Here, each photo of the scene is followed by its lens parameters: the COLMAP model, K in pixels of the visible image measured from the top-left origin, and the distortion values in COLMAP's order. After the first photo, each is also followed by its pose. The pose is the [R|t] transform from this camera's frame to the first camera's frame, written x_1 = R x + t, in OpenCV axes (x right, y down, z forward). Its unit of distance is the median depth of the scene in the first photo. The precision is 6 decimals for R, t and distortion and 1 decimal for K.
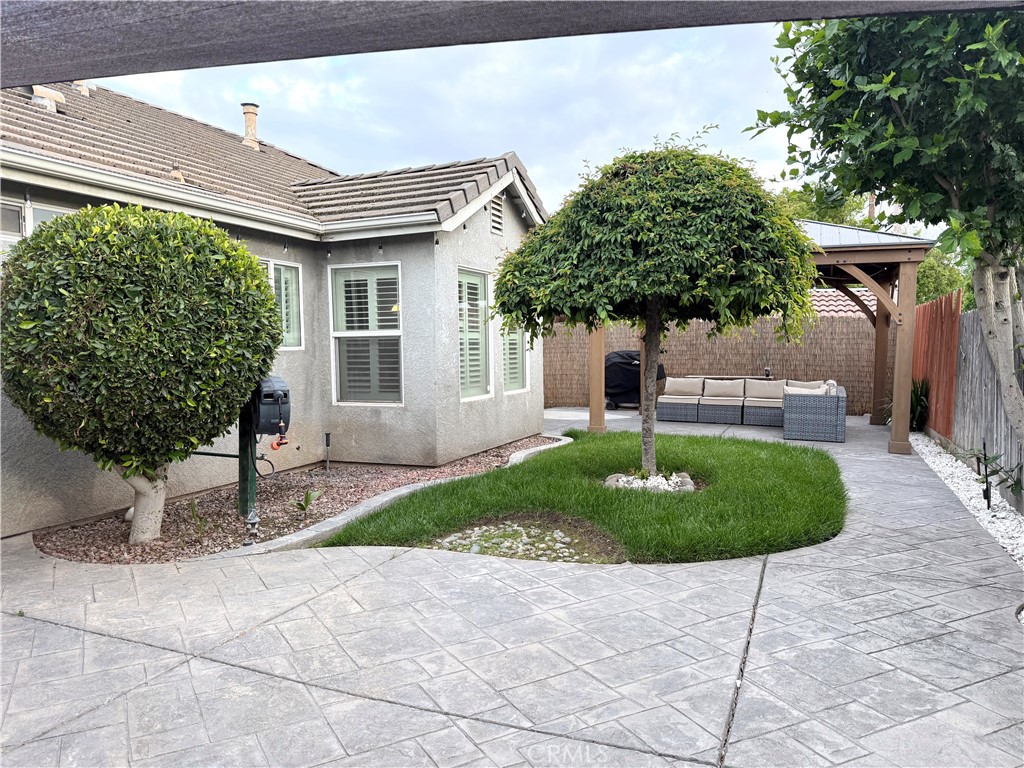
lens RADIAL K [[711.6, 0, 512.0], [0, 711.6, 384.0], [0, 0, 1]] dist [0.091406, -0.129847]
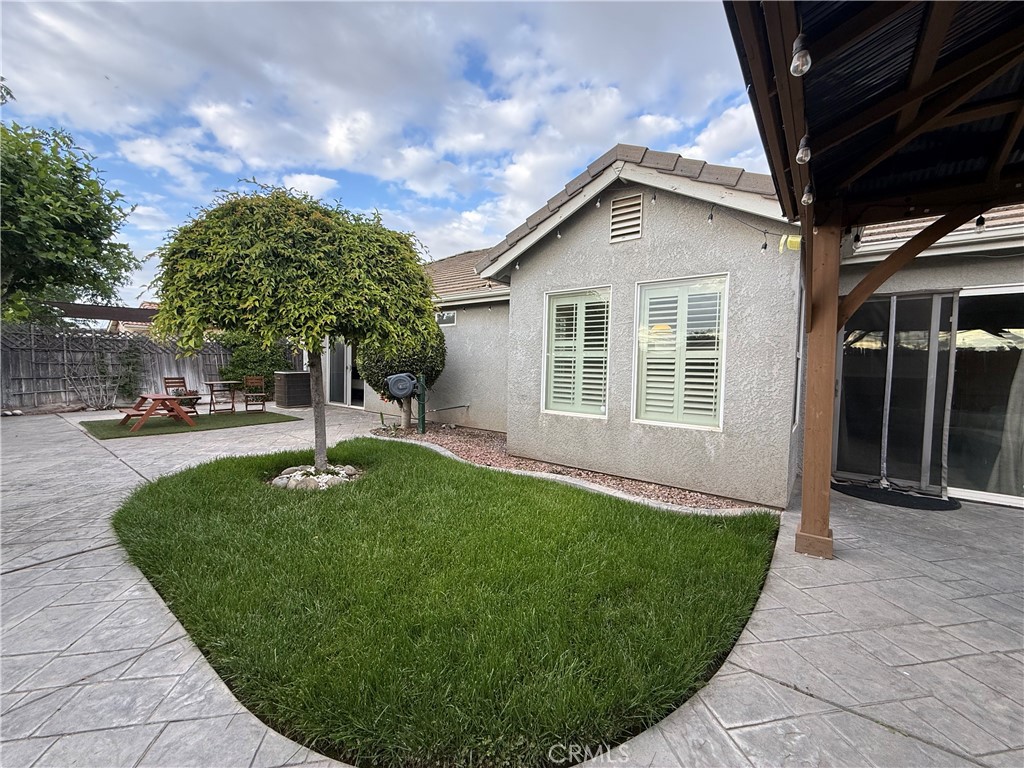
lens RADIAL K [[408.6, 0, 510.0], [0, 408.6, 383.0], [0, 0, 1]] dist [-0.000963, 0.000302]
pose [[-0.256246, 0.049645, -0.965336, 0.933915], [-0.070248, 0.995083, 0.069822, -0.103217], [0.964056, 0.085704, -0.251498, 1.802219]]
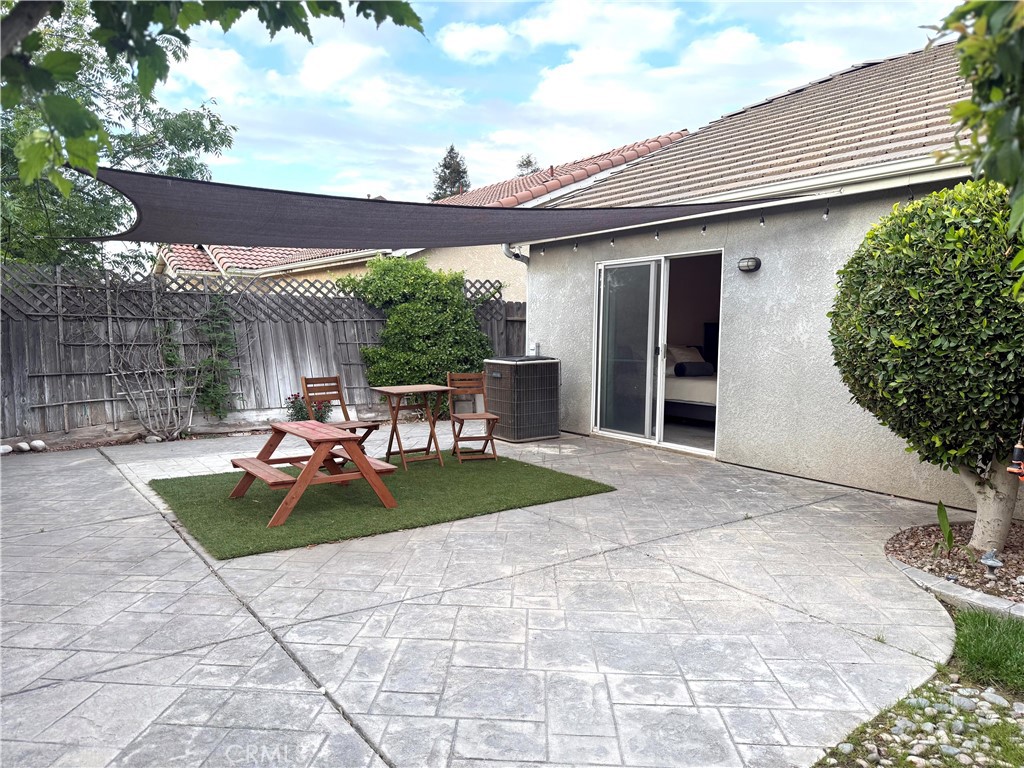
lens RADIAL K [[711.6, 0, 512.0], [0, 711.6, 384.0], [0, 0, 1]] dist [0.091406, -0.129847]
pose [[-0.522391, 0.070167, -0.849814, 0.554415], [-0.051913, 0.992143, 0.113830, -0.060814], [0.851125, 0.103581, -0.514644, 0.956658]]
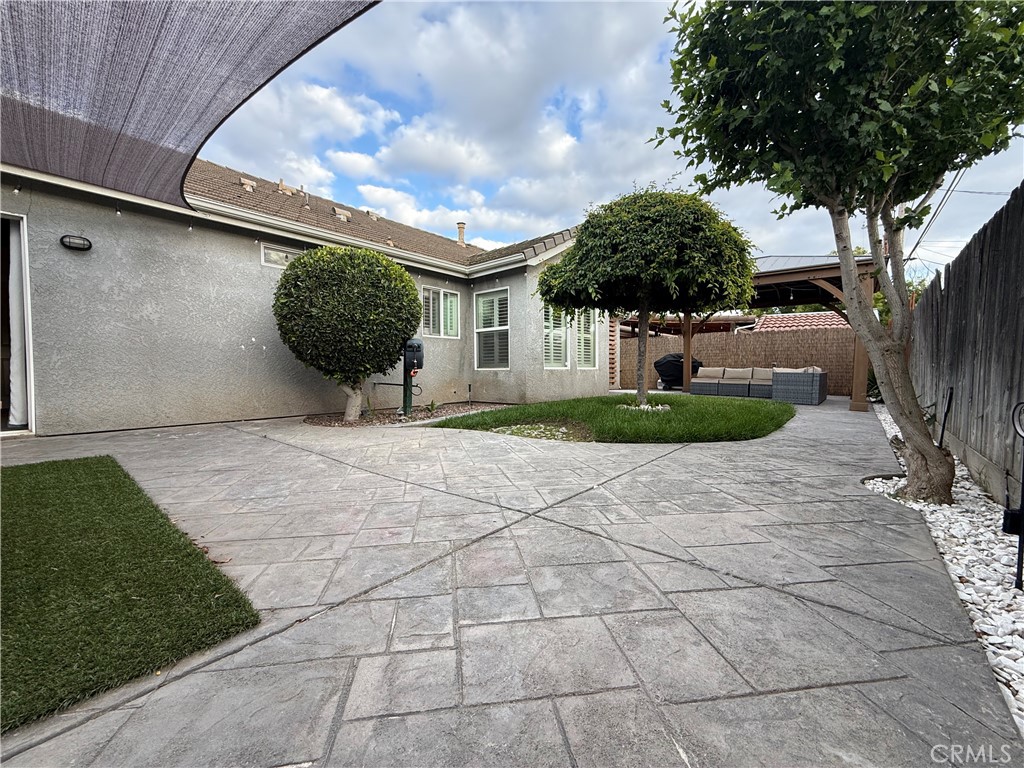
lens RADIAL K [[406.0, 0, 512.0], [0, 406.0, 384.0], [0, 0, 1]] dist [0.002960, 0.000384]
pose [[0.955692, 0.016161, -0.293925, 0.225907], [-0.021491, 0.999658, -0.014914, 0.126241], [0.293584, 0.020570, 0.955712, 0.085319]]
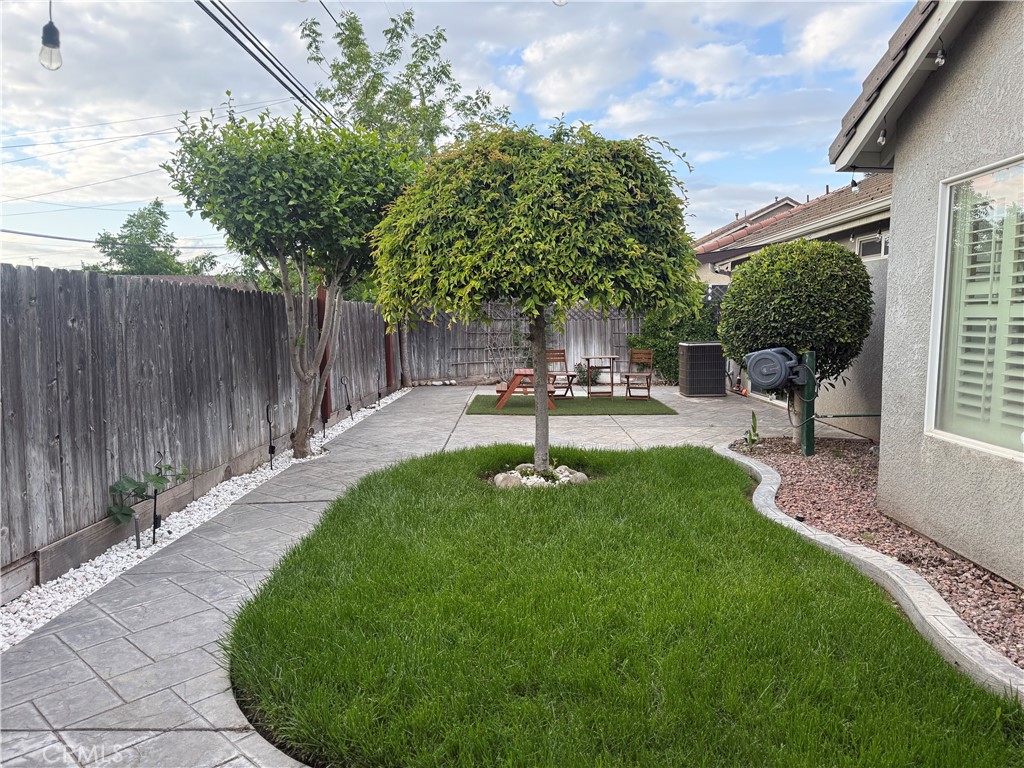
lens RADIAL K [[711.6, 0, 512.0], [0, 711.6, 384.0], [0, 0, 1]] dist [0.091406, -0.129847]
pose [[-0.924877, 0.043003, -0.377828, 0.711911], [-0.012663, 0.989551, 0.143623, -0.143881], [0.380056, 0.137618, -0.914668, 2.240917]]
